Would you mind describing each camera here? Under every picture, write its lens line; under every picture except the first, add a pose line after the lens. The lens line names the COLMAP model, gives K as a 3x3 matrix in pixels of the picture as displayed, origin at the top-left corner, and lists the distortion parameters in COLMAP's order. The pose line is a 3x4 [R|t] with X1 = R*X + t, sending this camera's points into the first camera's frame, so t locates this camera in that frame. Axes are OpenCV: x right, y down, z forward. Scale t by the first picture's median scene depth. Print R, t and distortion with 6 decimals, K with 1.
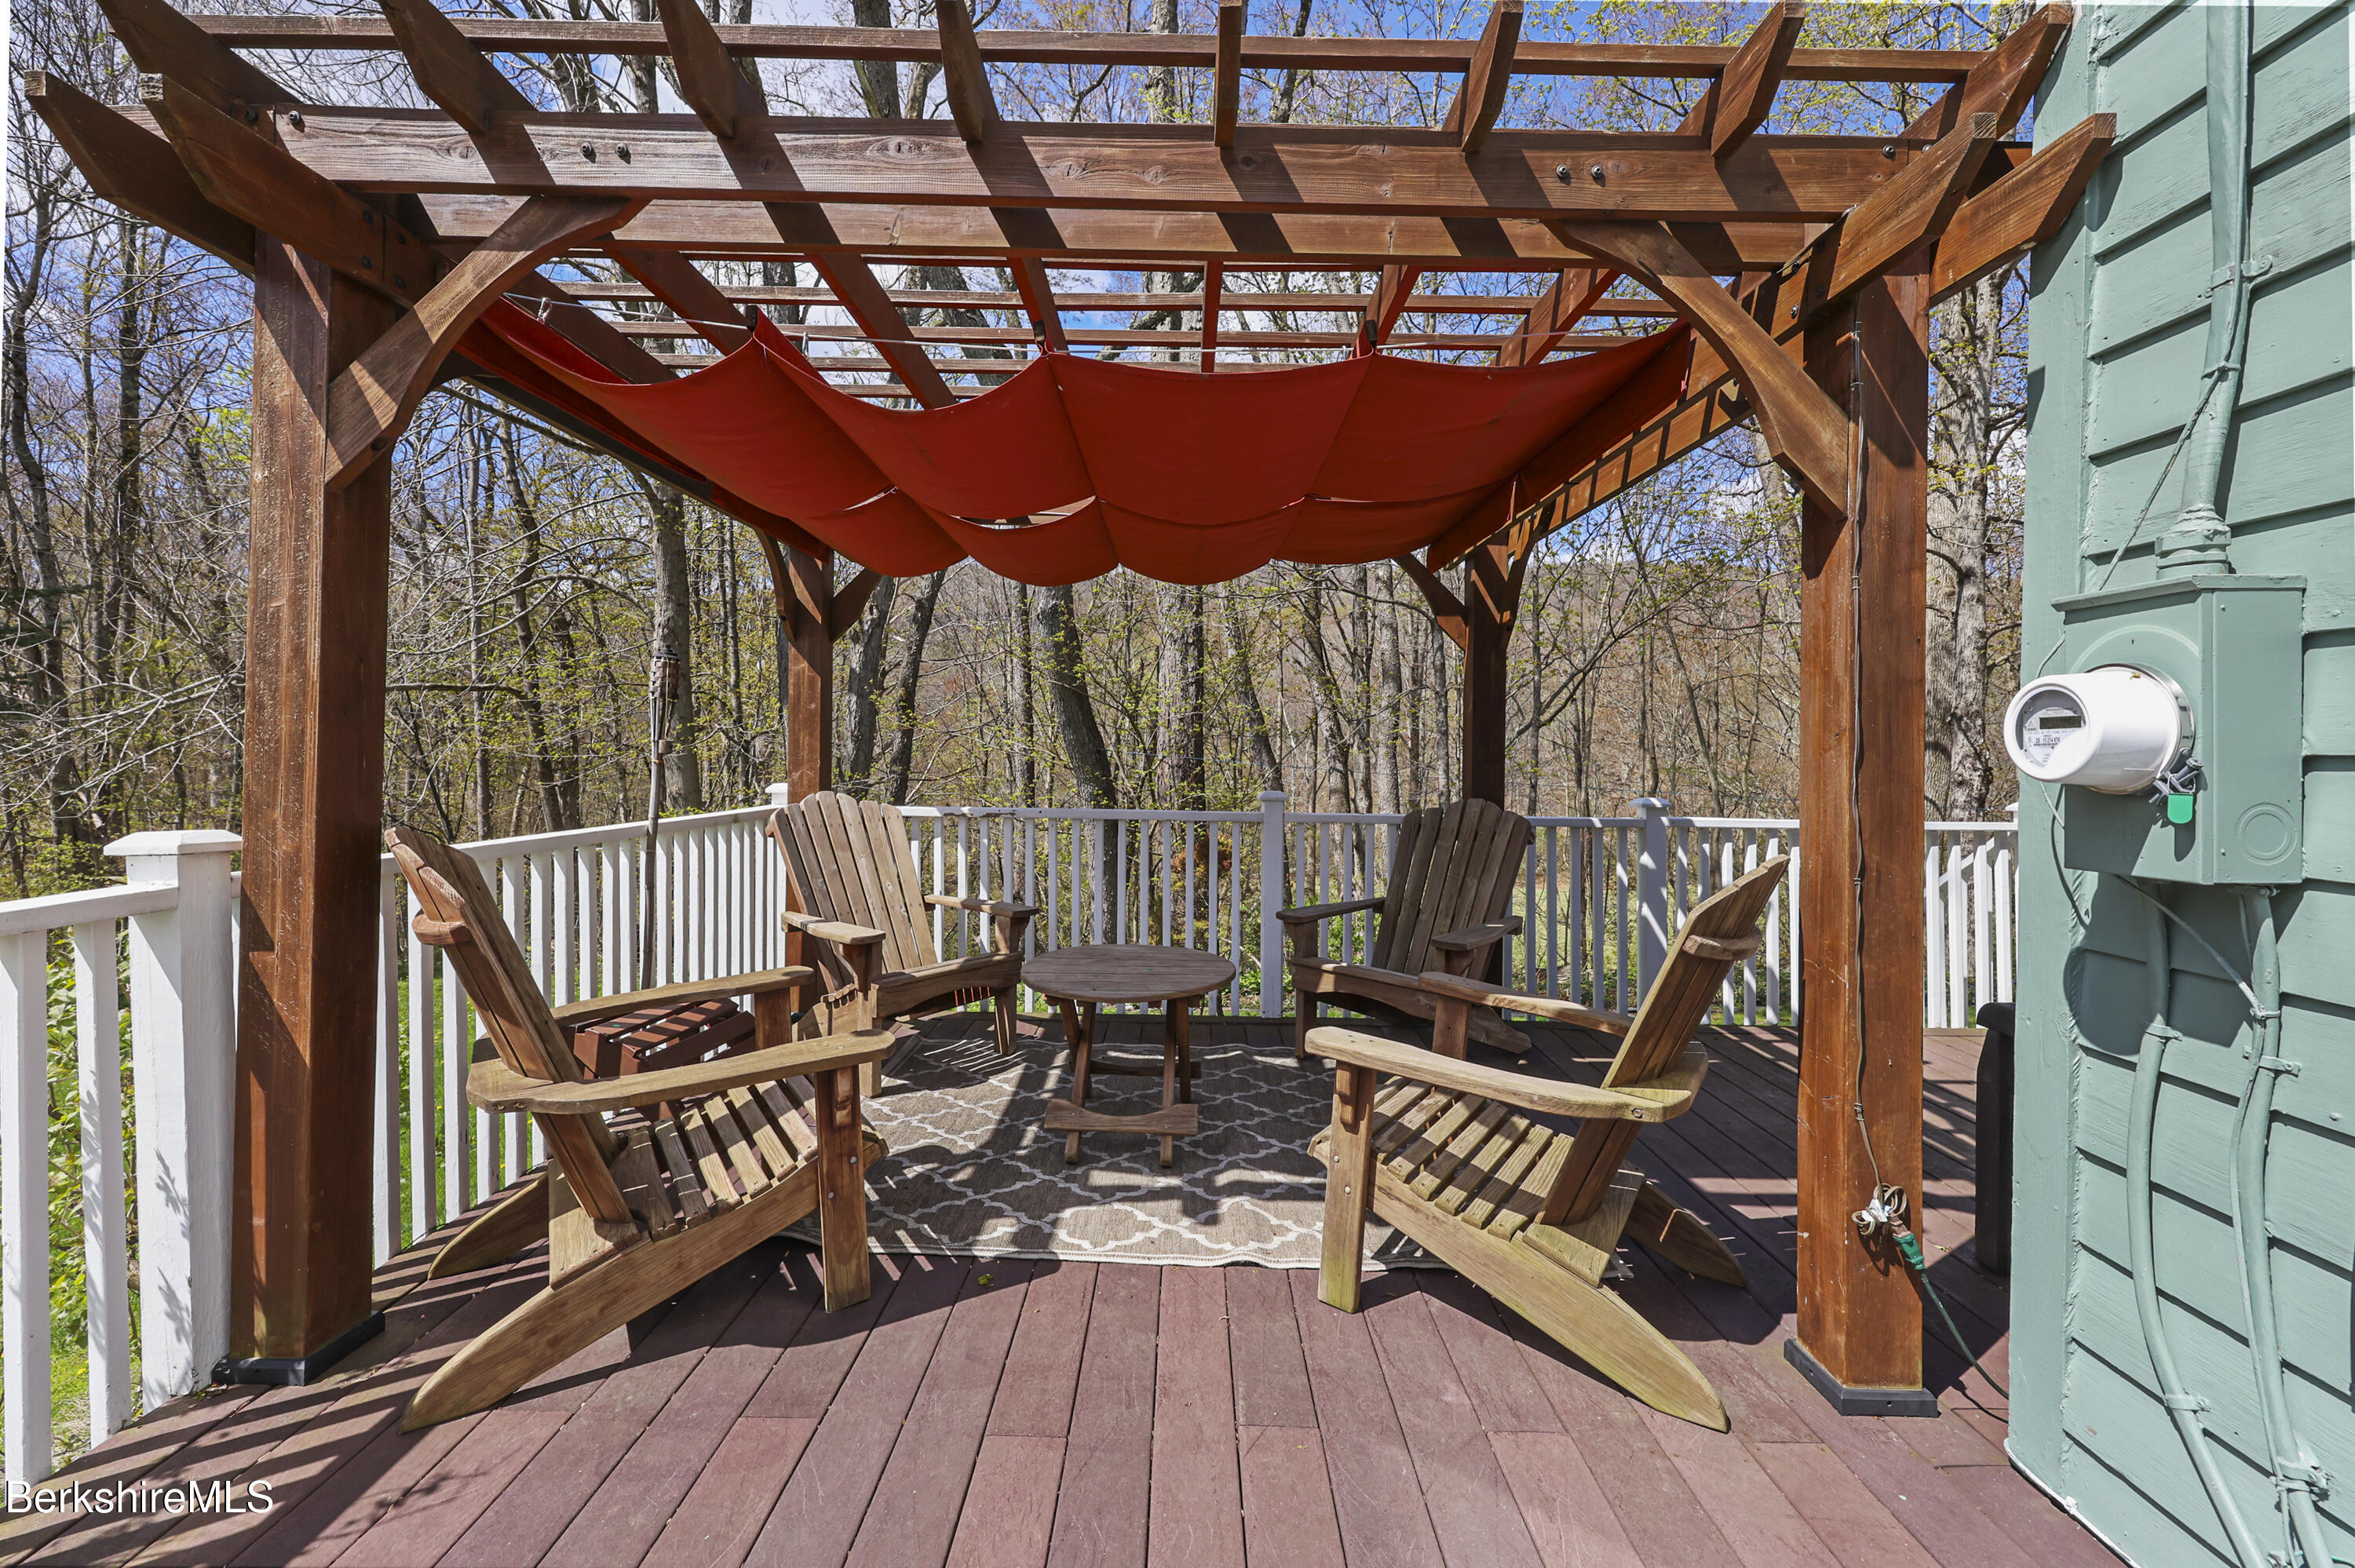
lens RADIAL K [[914.3, 0, 1183.3], [0, 914.3, 770.5], [0, 0, 1]] dist [0.000696, 0.000039]
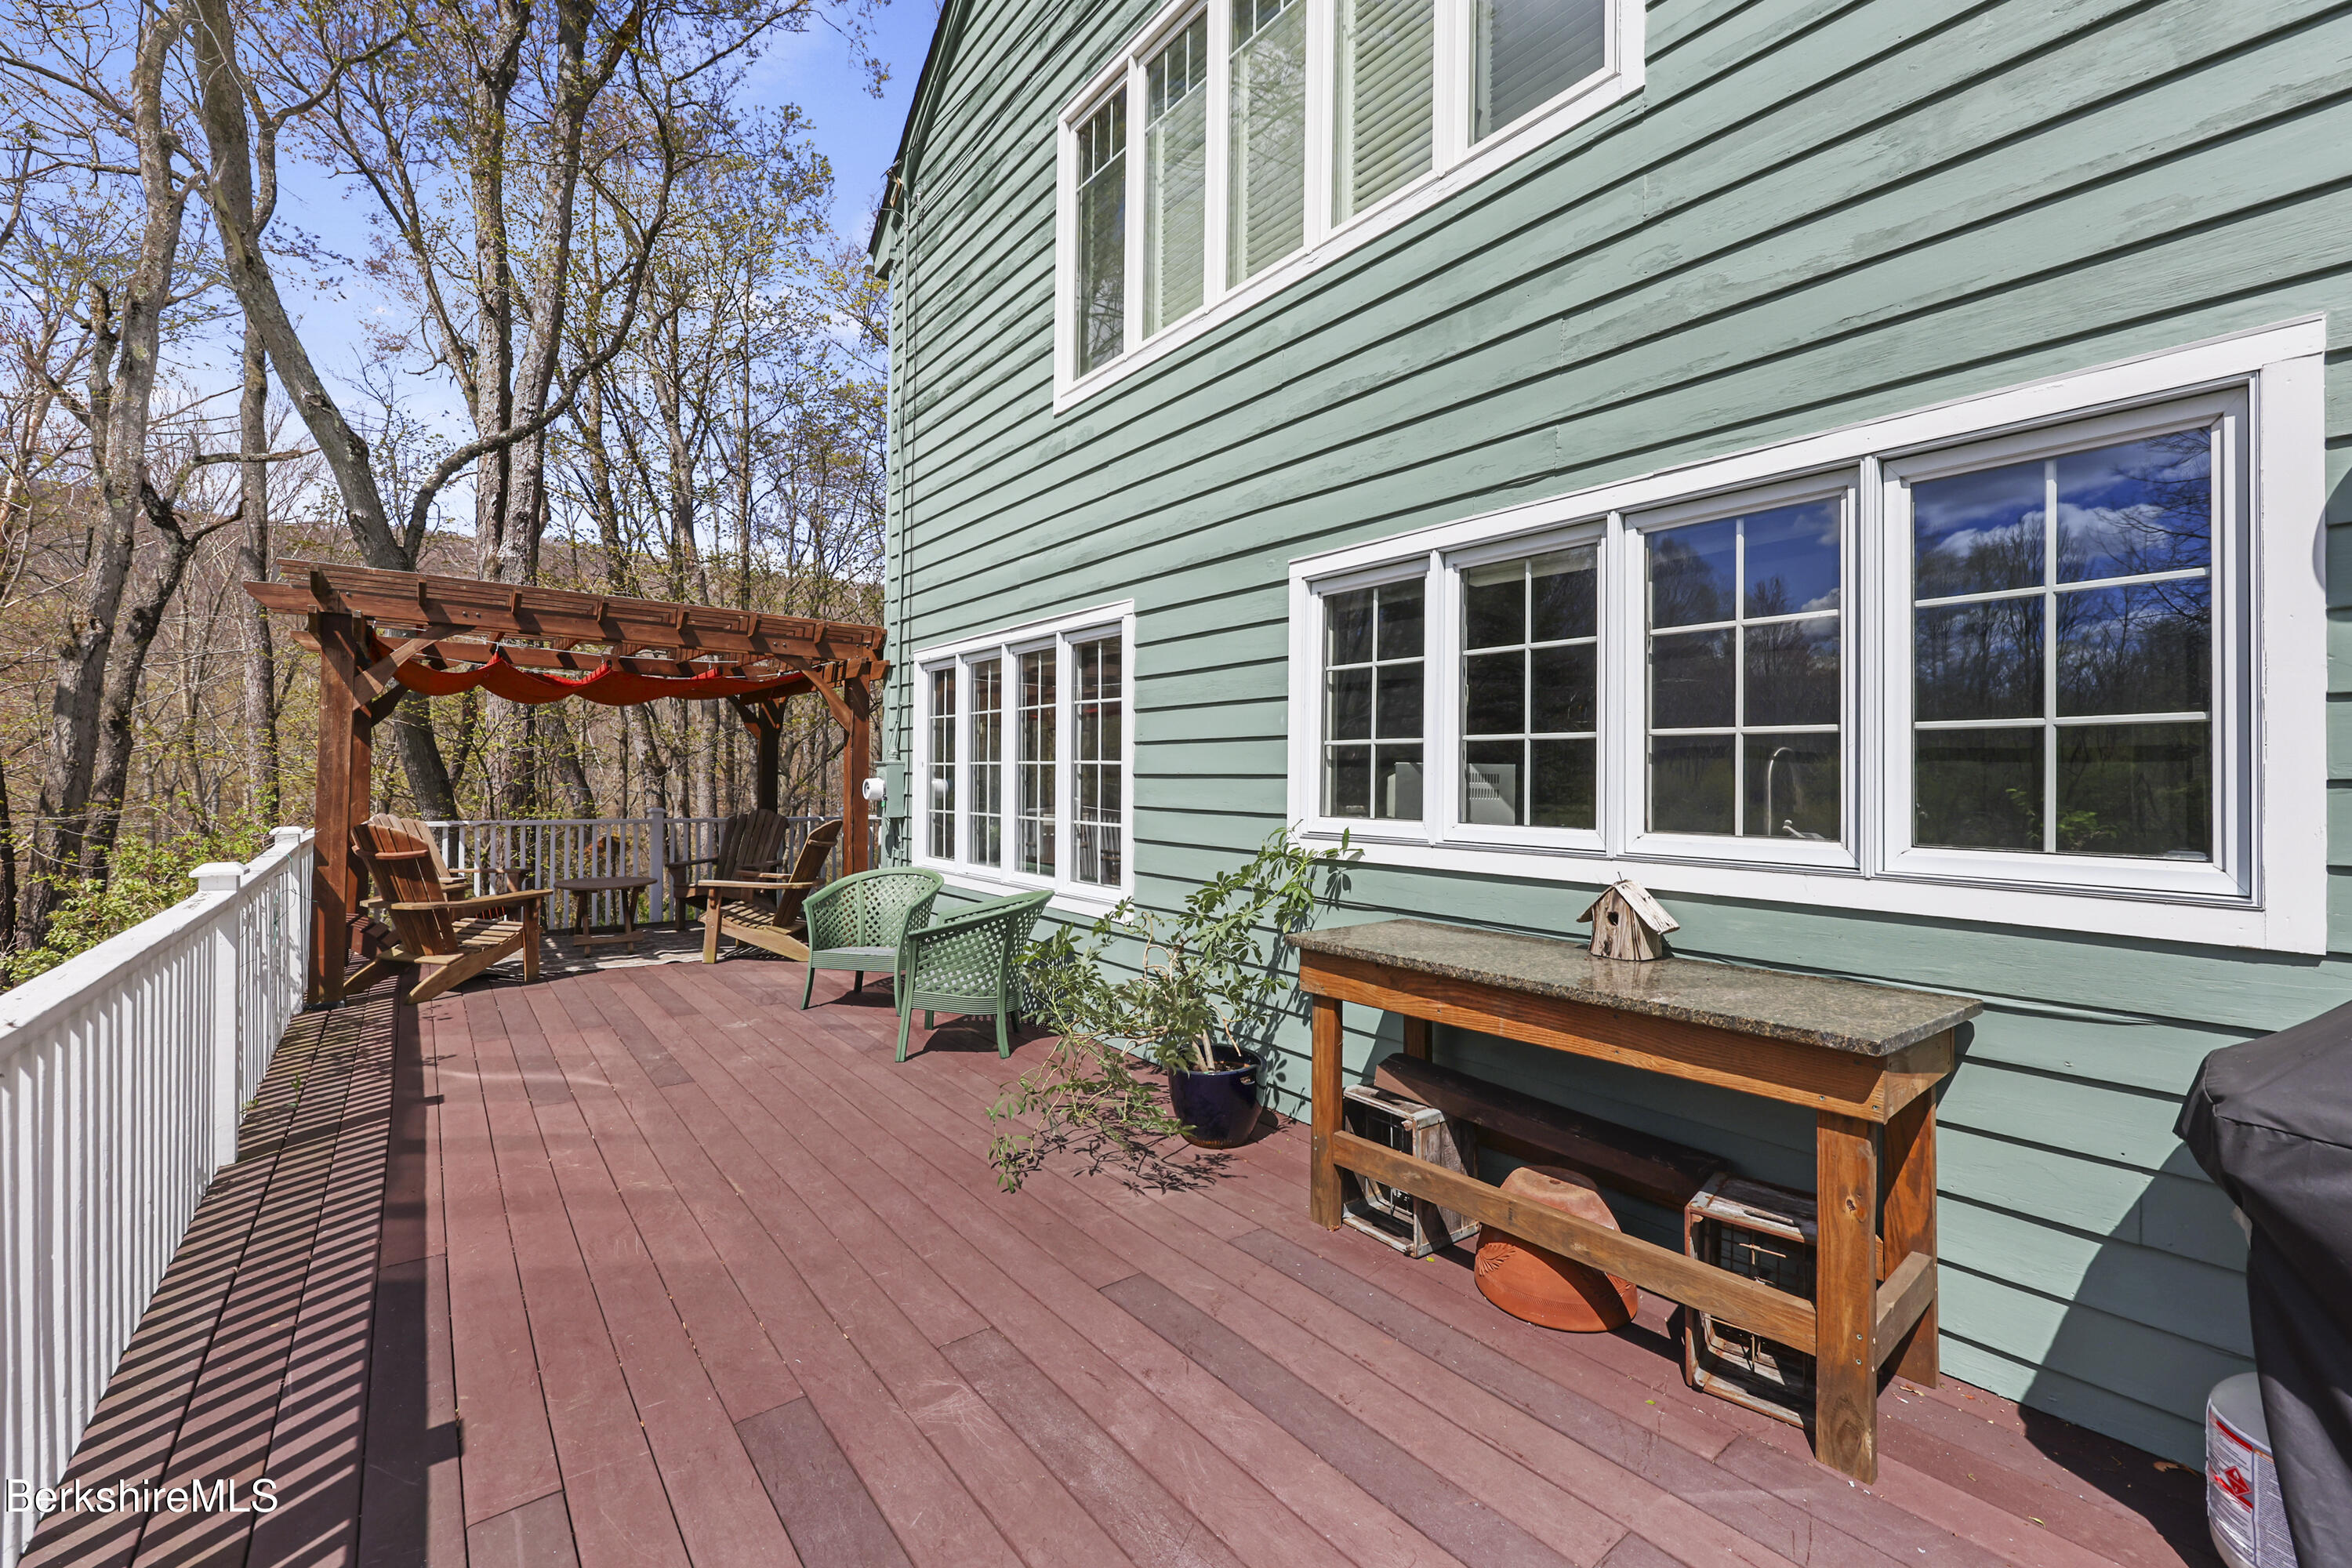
lens RADIAL K [[978.0, 0, 1183.7], [0, 978.0, 764.3], [0, 0, 1]] dist [0.000759, 0.000096]
pose [[0.775660, 0.004958, 0.631132, -0.418476], [0.009921, 0.999750, -0.020047, -0.021074], [-0.631073, 0.021811, 0.775417, -1.611429]]
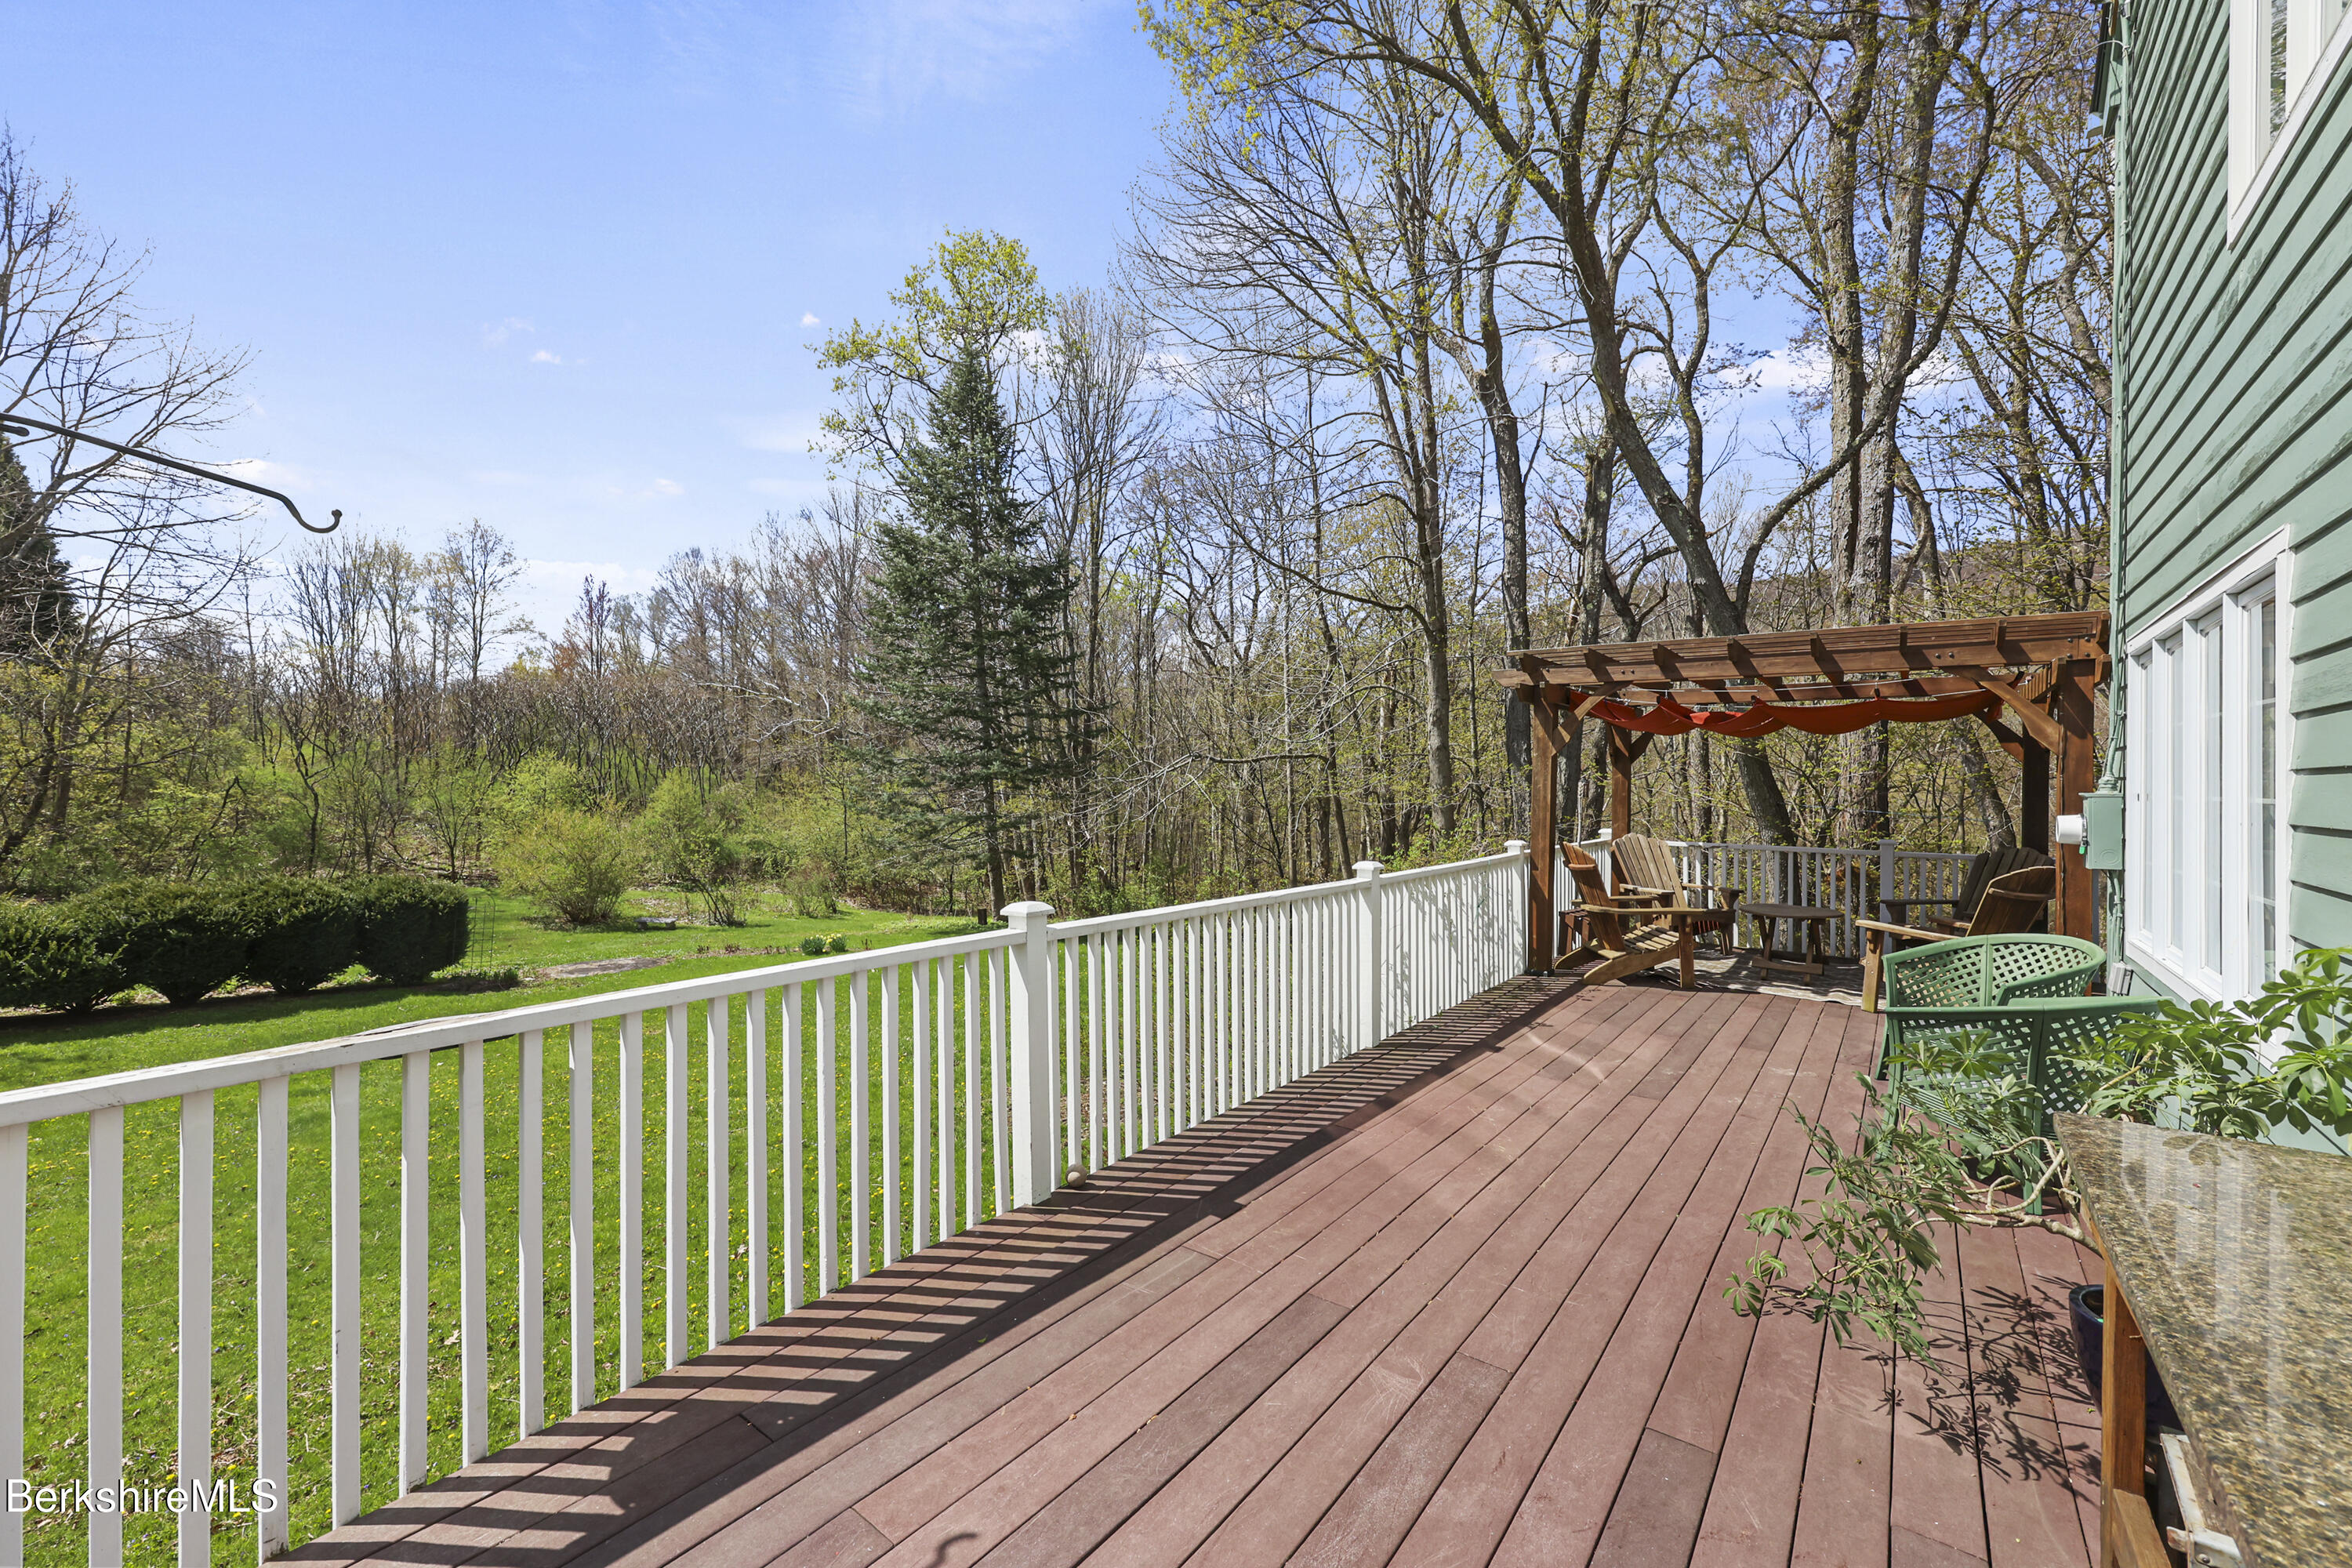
lens RADIAL K [[960.0, 0, 1170.6], [0, 960.0, 786.2], [0, 0, 1]] dist [0.000080, 0.000019]
pose [[0.790232, -0.003702, -0.612796, 0.169214], [-0.008306, 0.999825, -0.016751, -0.047813], [0.612751, 0.018327, 0.790064, -1.688891]]
